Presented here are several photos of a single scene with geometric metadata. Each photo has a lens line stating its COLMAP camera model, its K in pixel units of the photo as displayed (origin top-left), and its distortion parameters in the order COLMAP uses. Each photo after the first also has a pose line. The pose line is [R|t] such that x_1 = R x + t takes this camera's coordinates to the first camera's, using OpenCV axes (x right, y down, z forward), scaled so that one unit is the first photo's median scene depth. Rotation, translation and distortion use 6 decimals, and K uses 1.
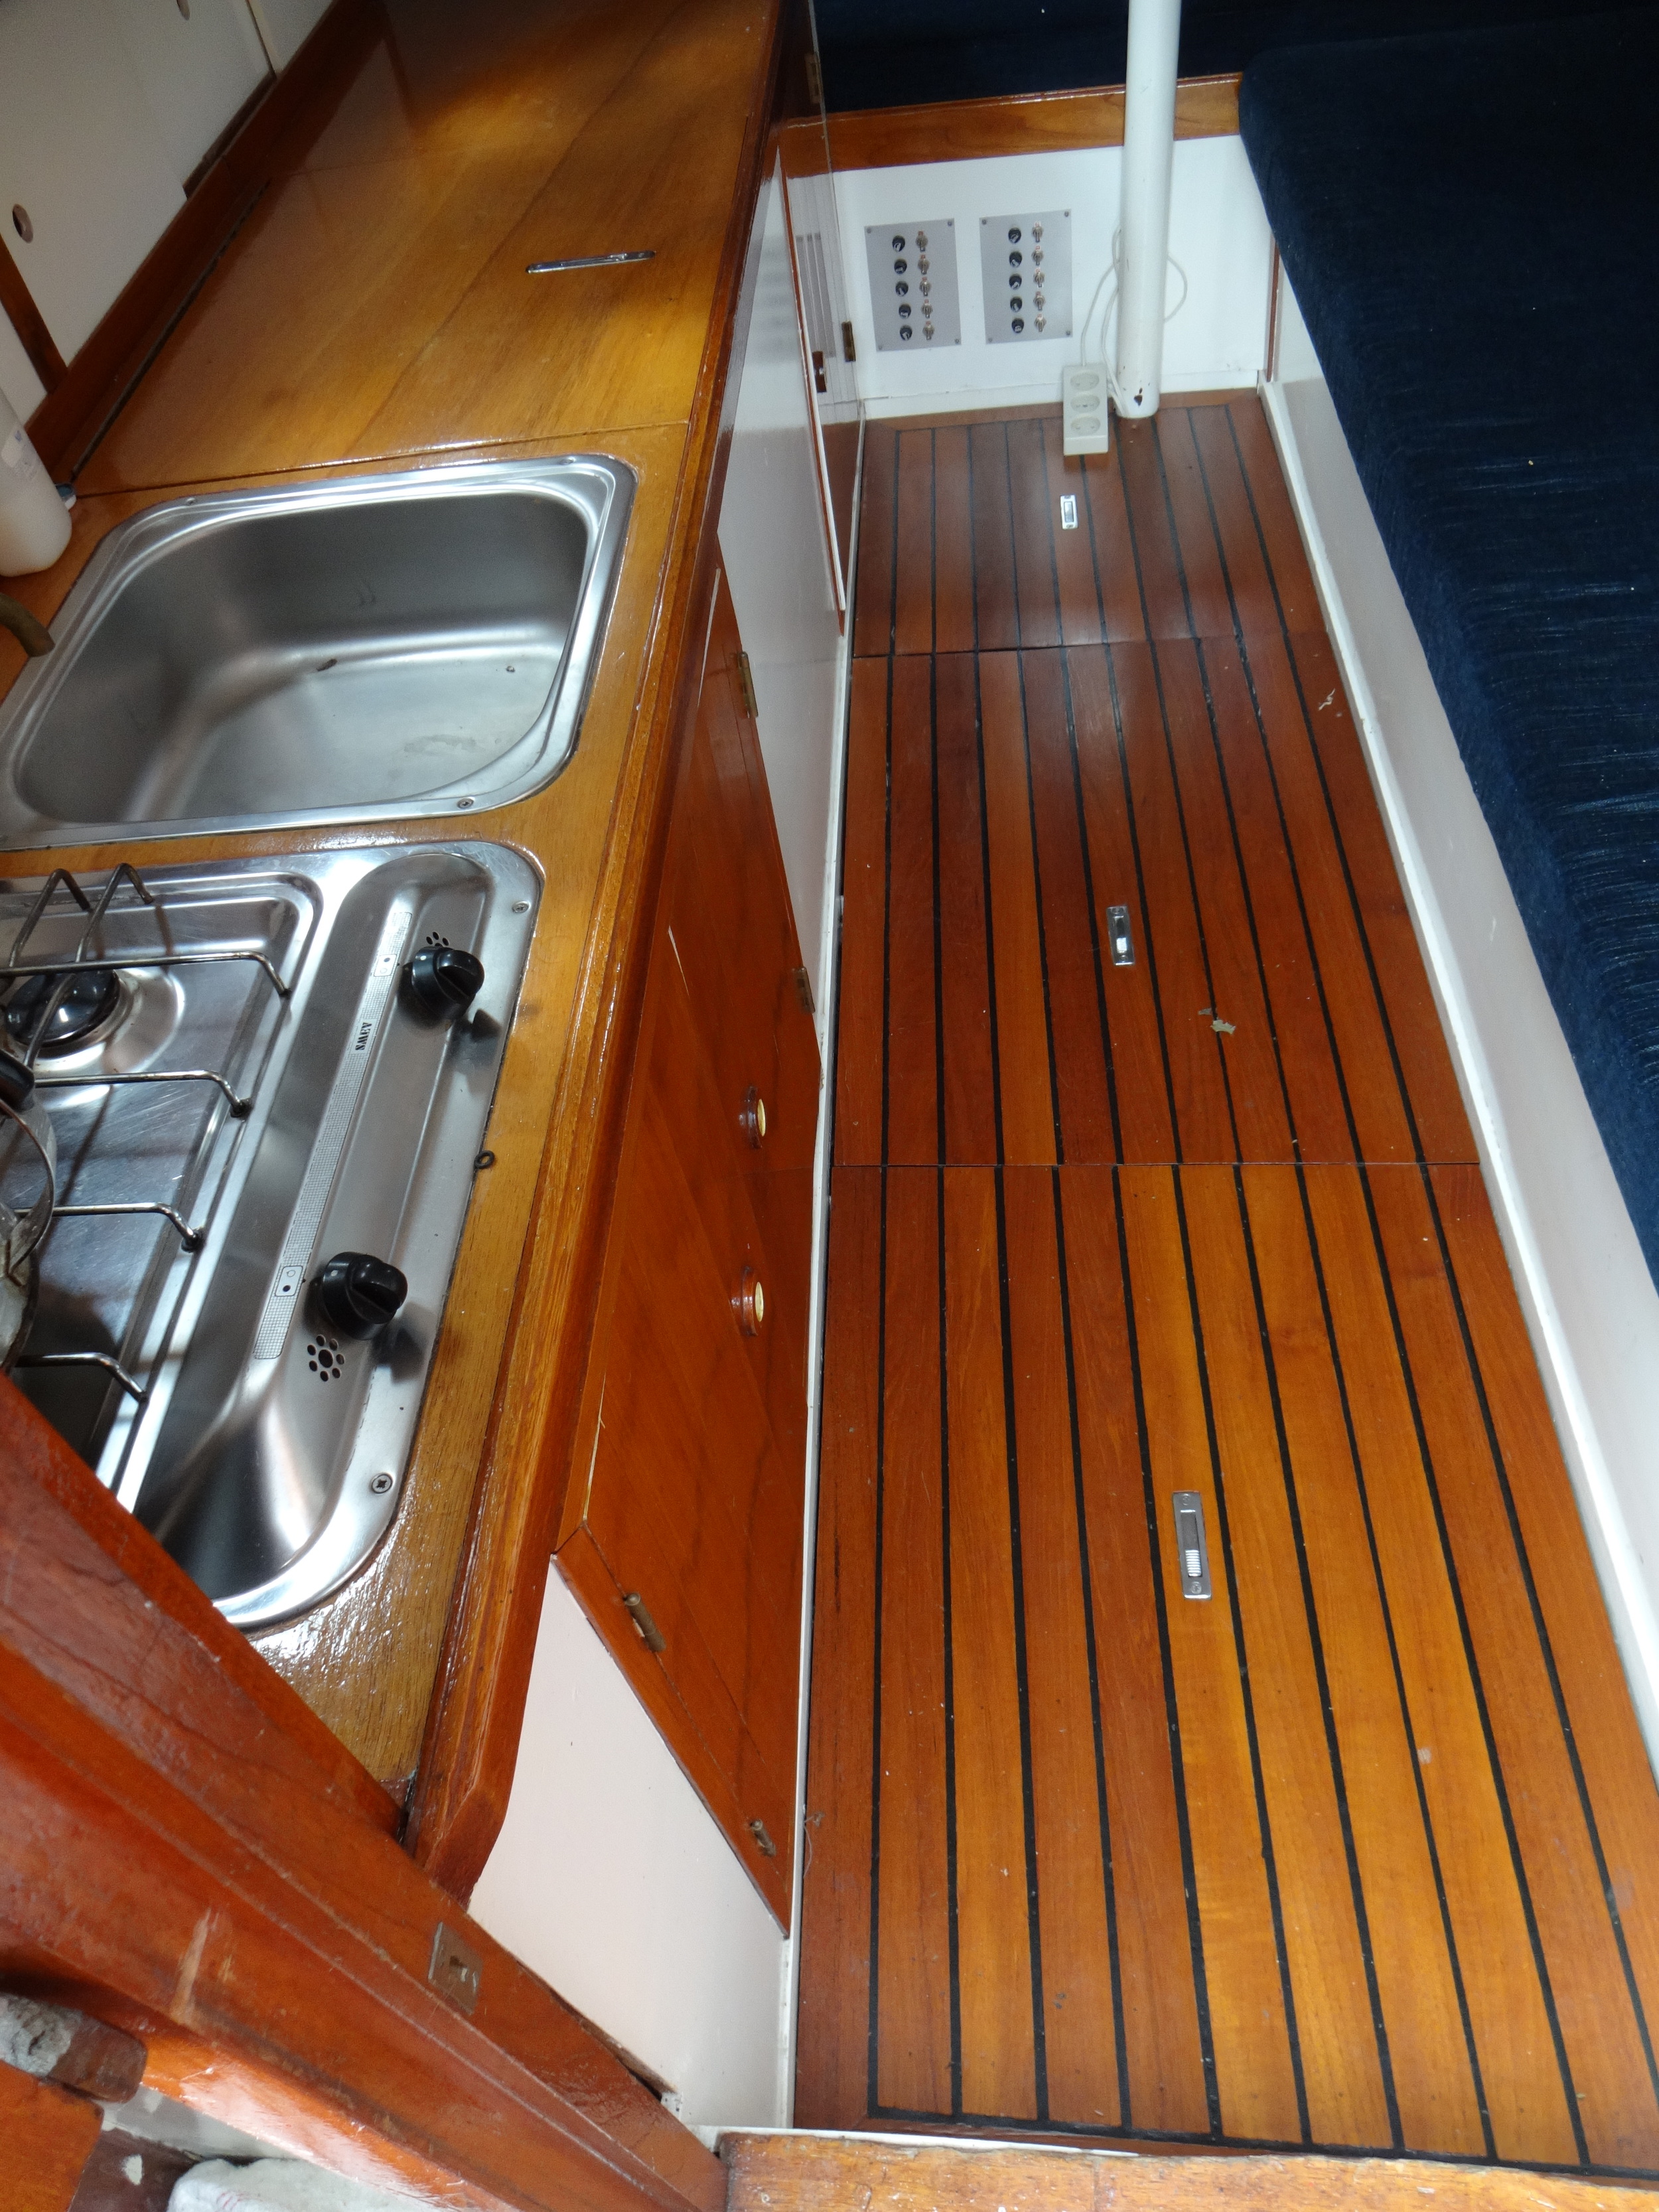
lens RADIAL K [[1619.3, 0, 818.7], [0, 1619.3, 1116.3], [0, 0, 1]] dist [-0.017230, 0.005682]
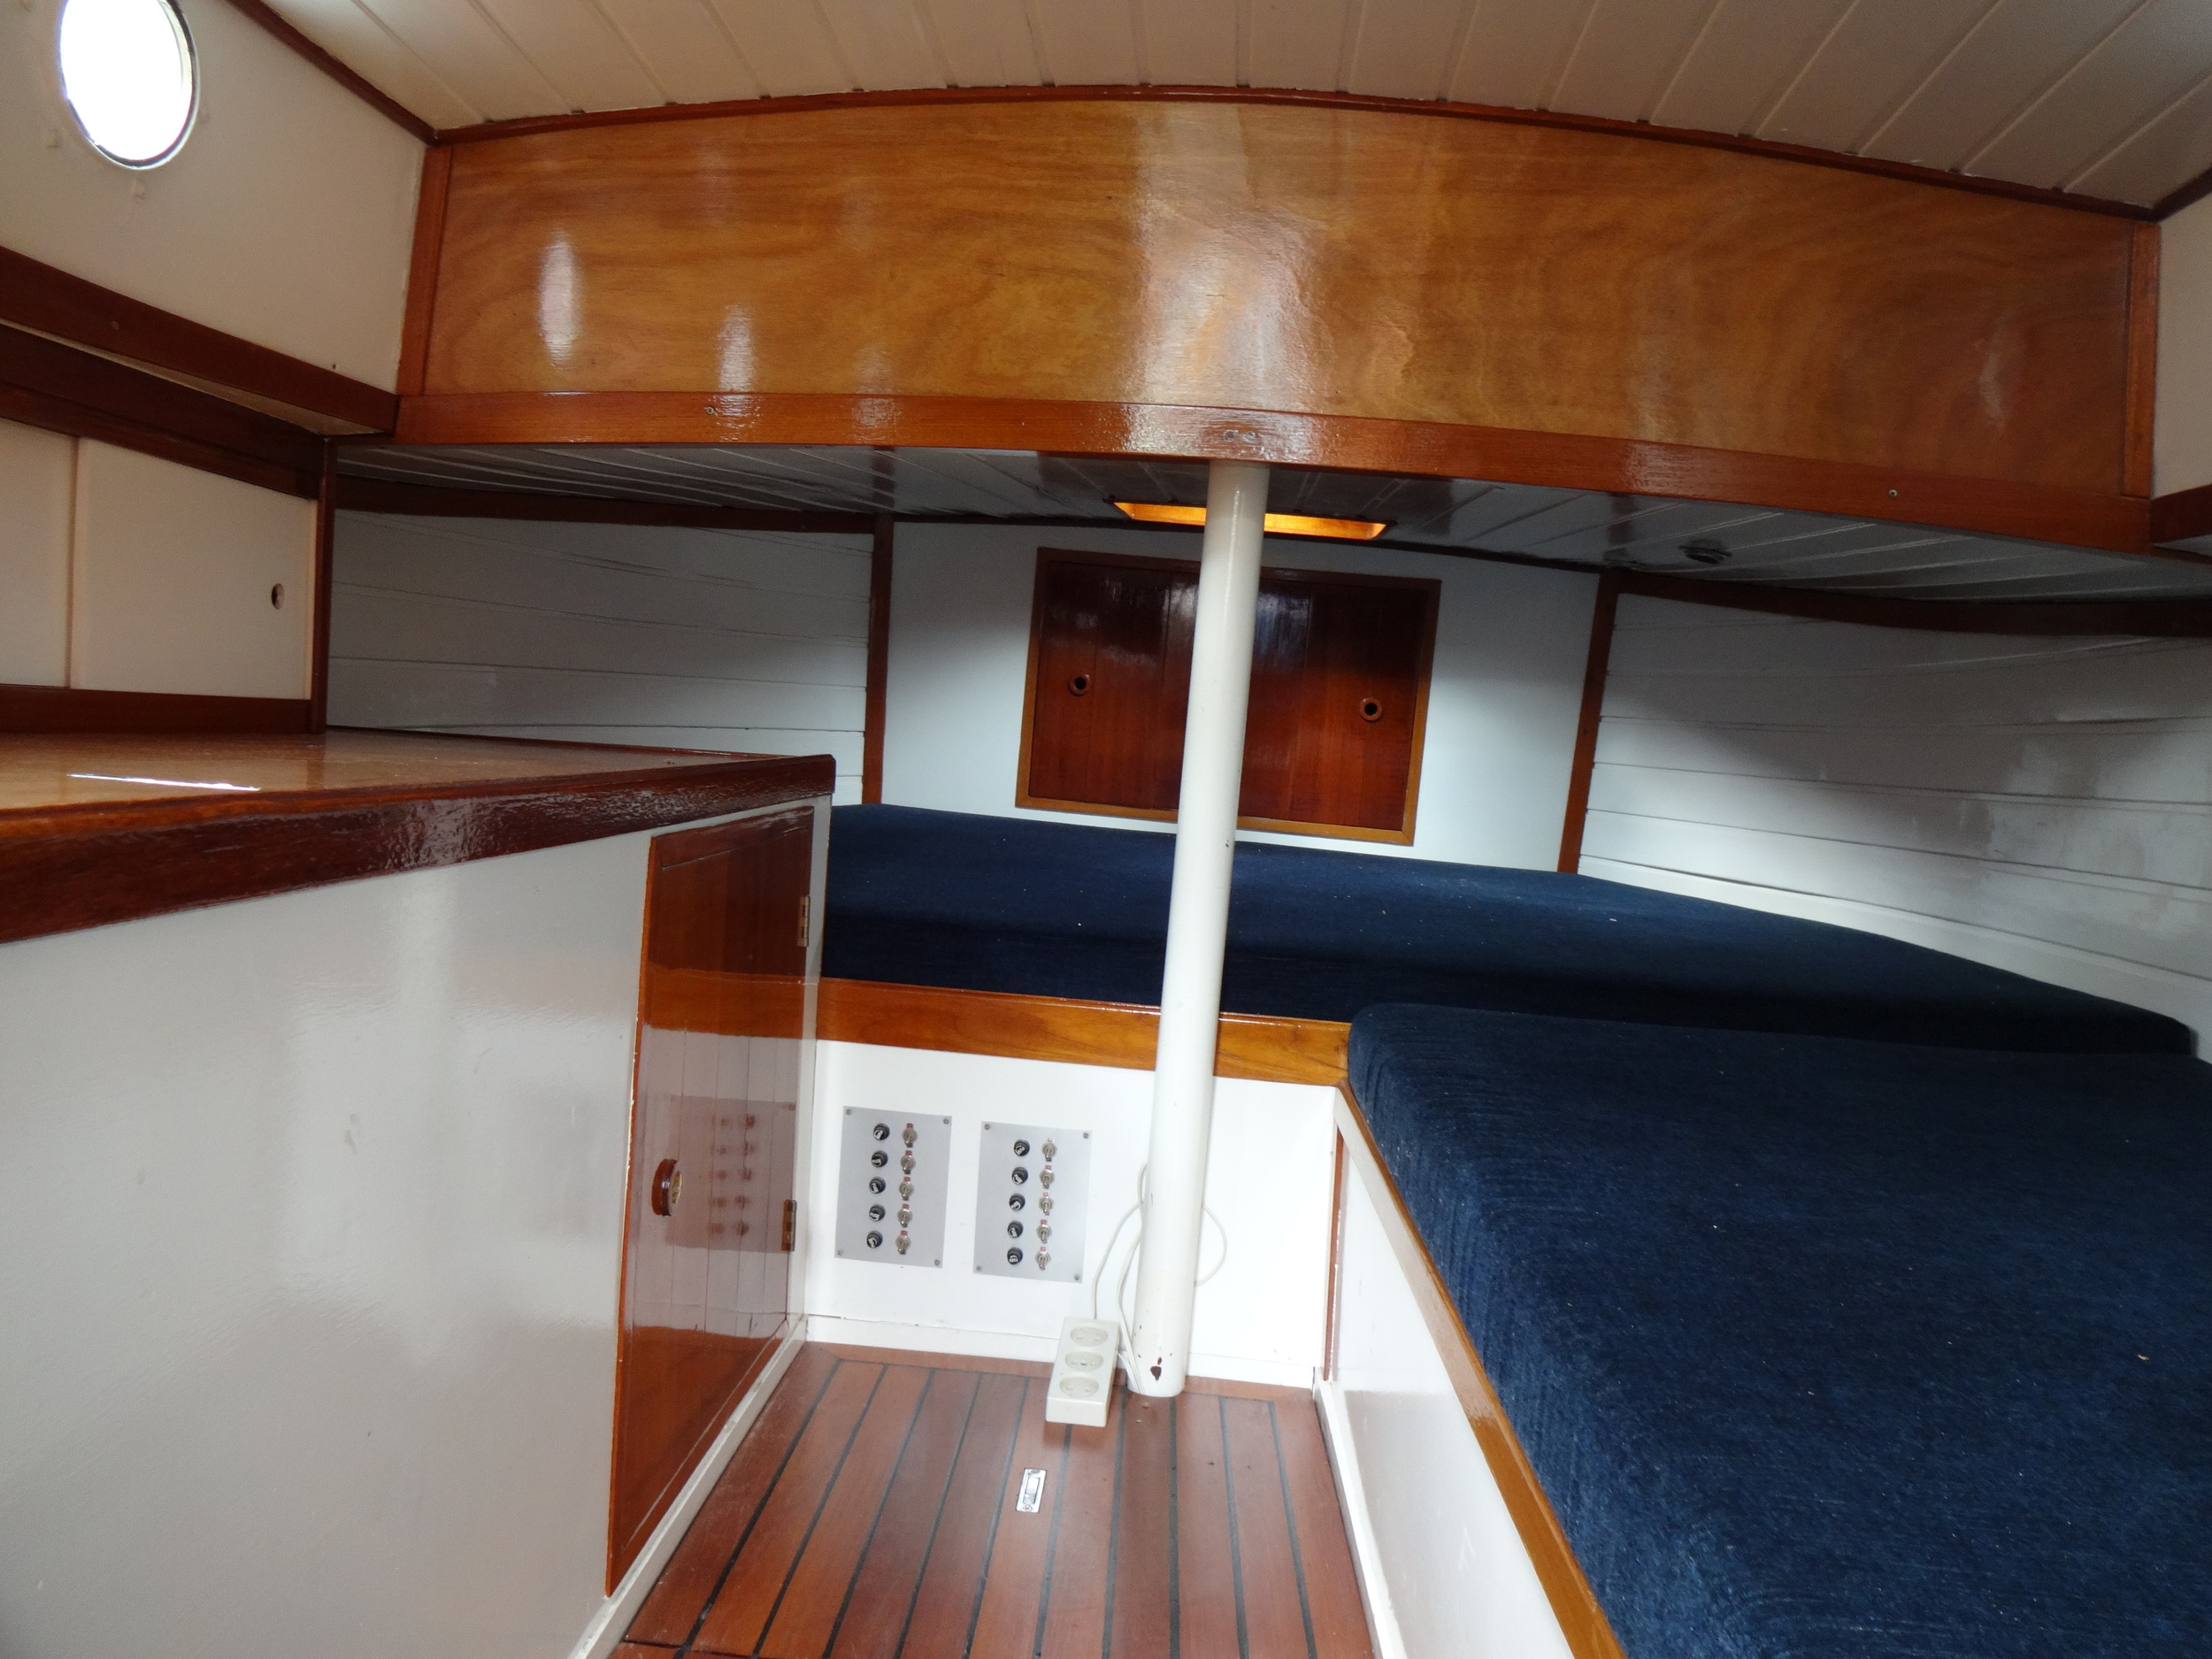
lens RADIAL K [[1619.3, 0, 1121.5], [0, 1619.3, 827.7], [0, 0, 1]] dist [-0.017230, 0.005682]
pose [[0.980708, 0.193853, 0.025170, 0.182861], [-0.115074, 0.676596, -0.727307, -0.104881], [-0.158021, 0.710379, 0.685850, 0.487424]]
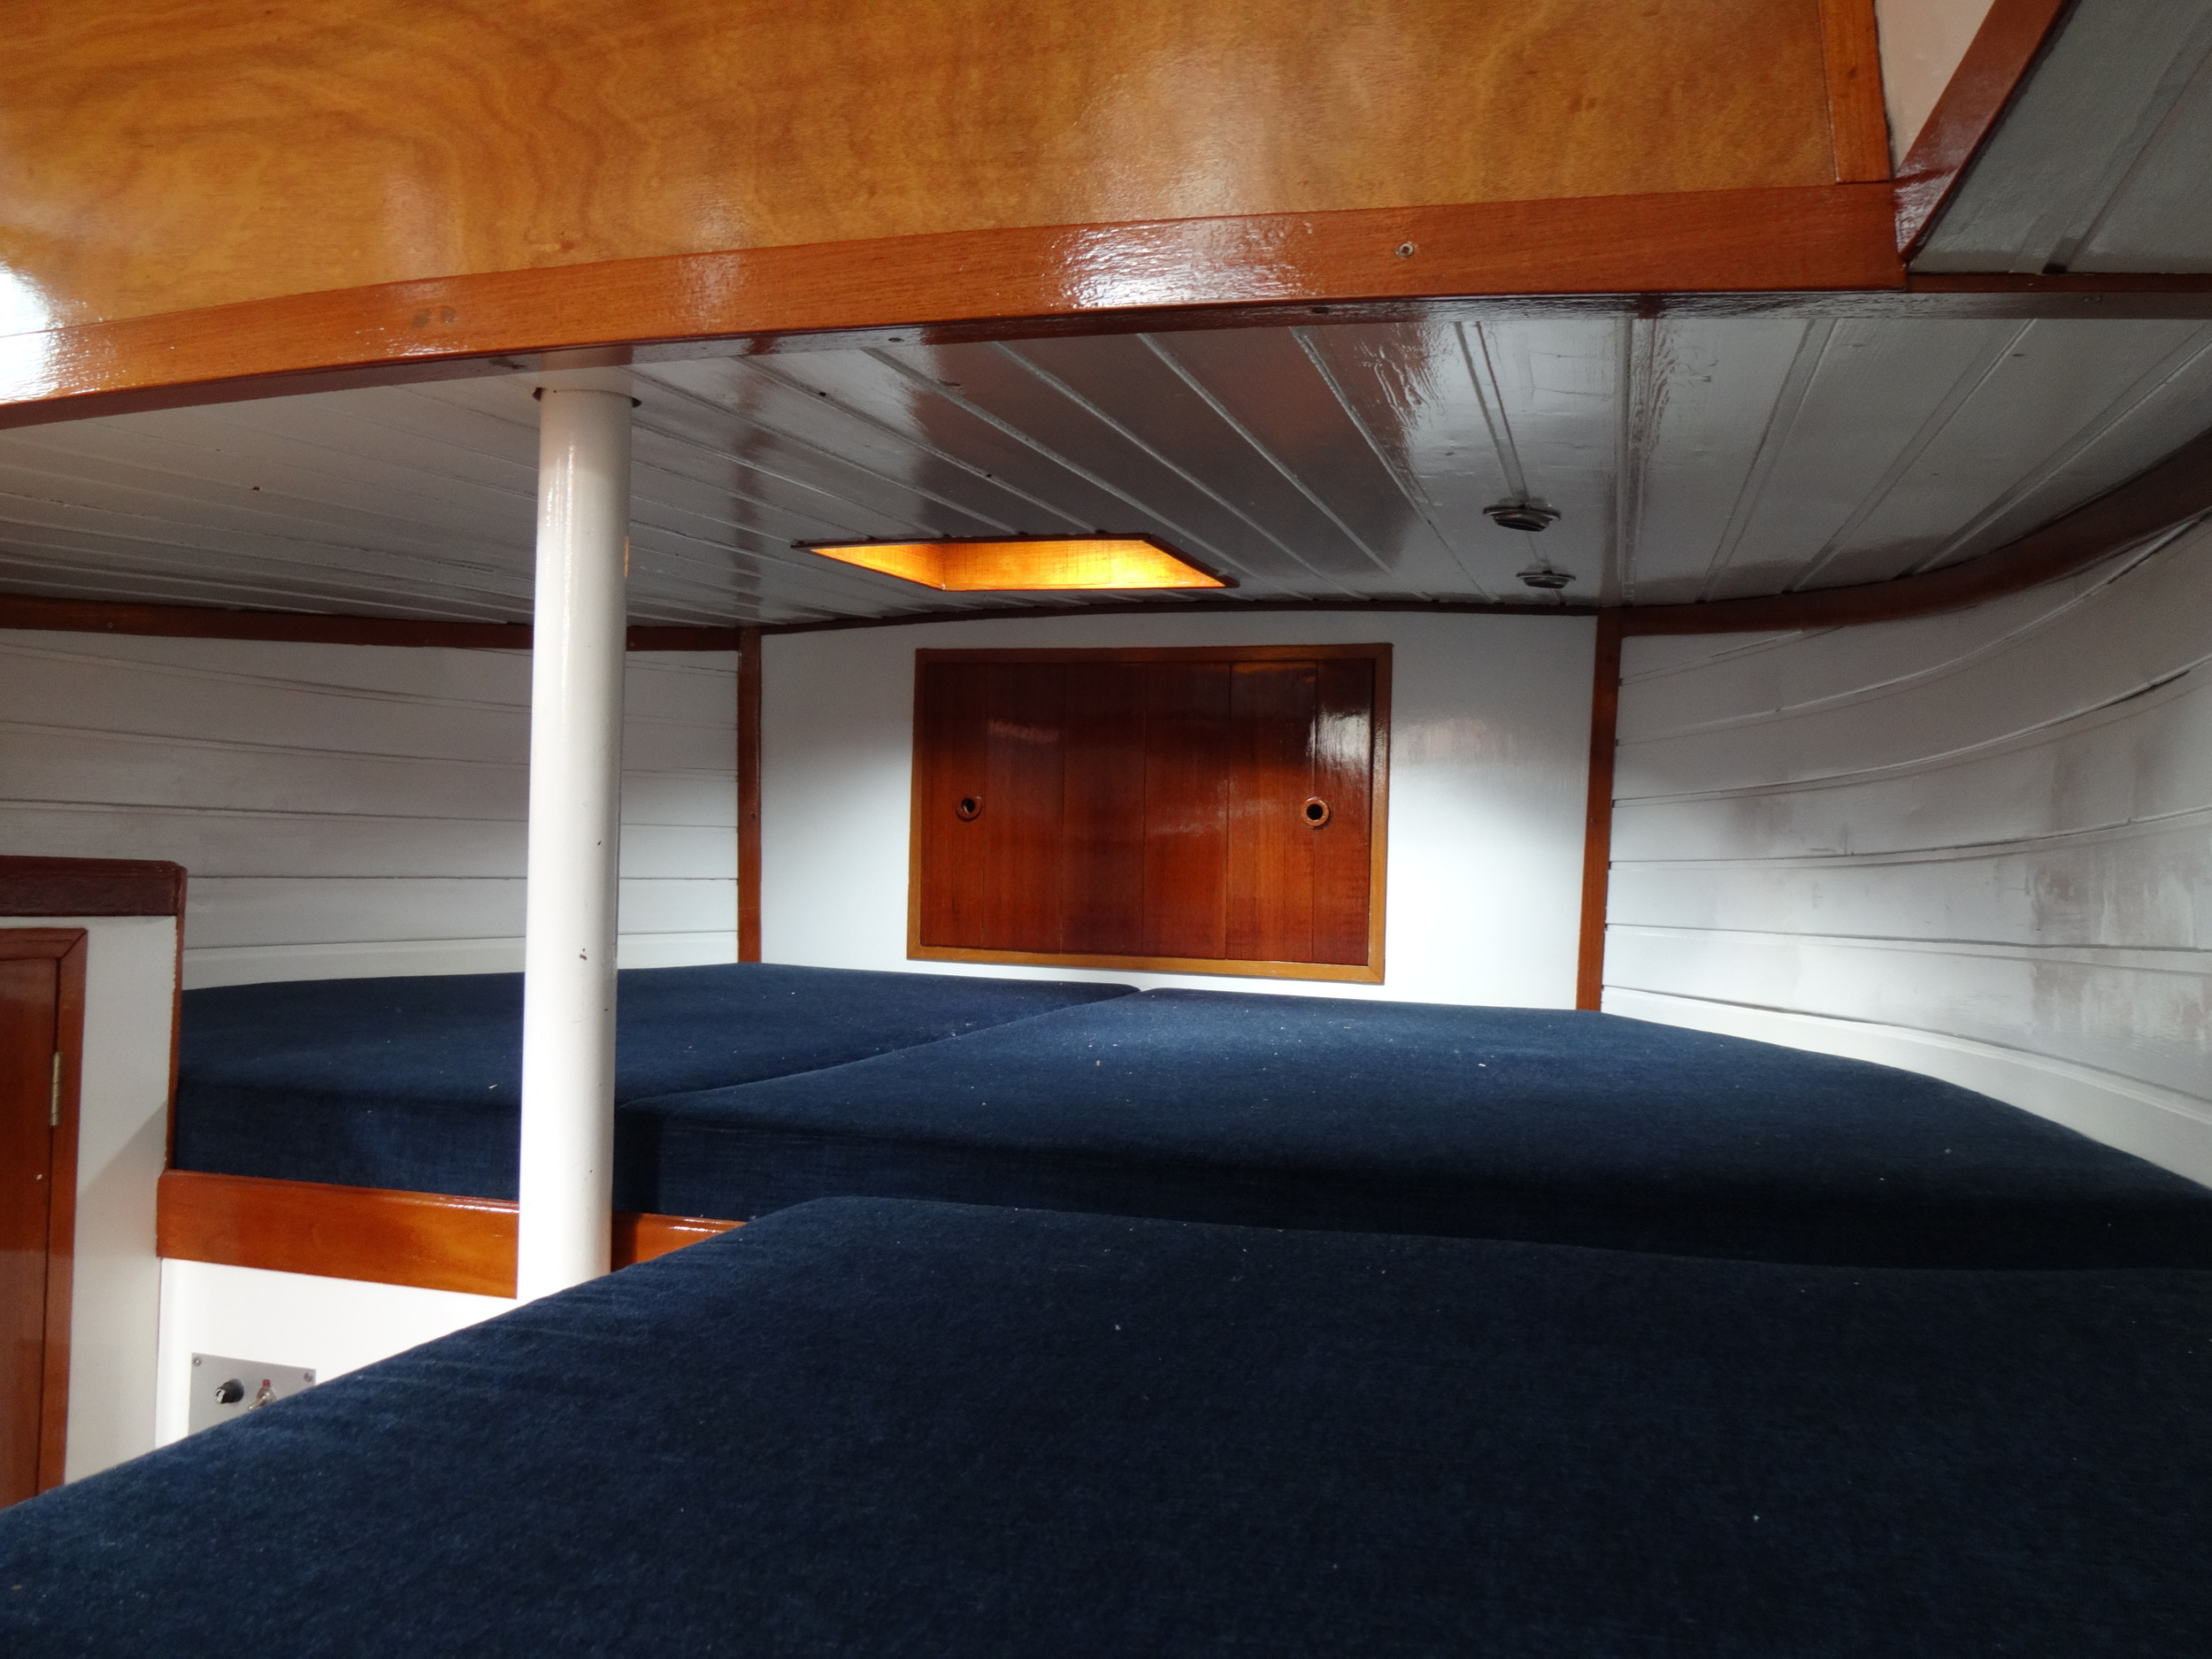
lens RADIAL K [[1619.3, 0, 1139.4], [0, 1619.3, 836.6], [0, 0, 1]] dist [-0.017230, 0.005682]
pose [[0.970891, 0.134047, -0.198500, 0.697365], [-0.238872, 0.602921, -0.761201, -0.469913], [0.017643, 0.786459, 0.617391, 0.772947]]
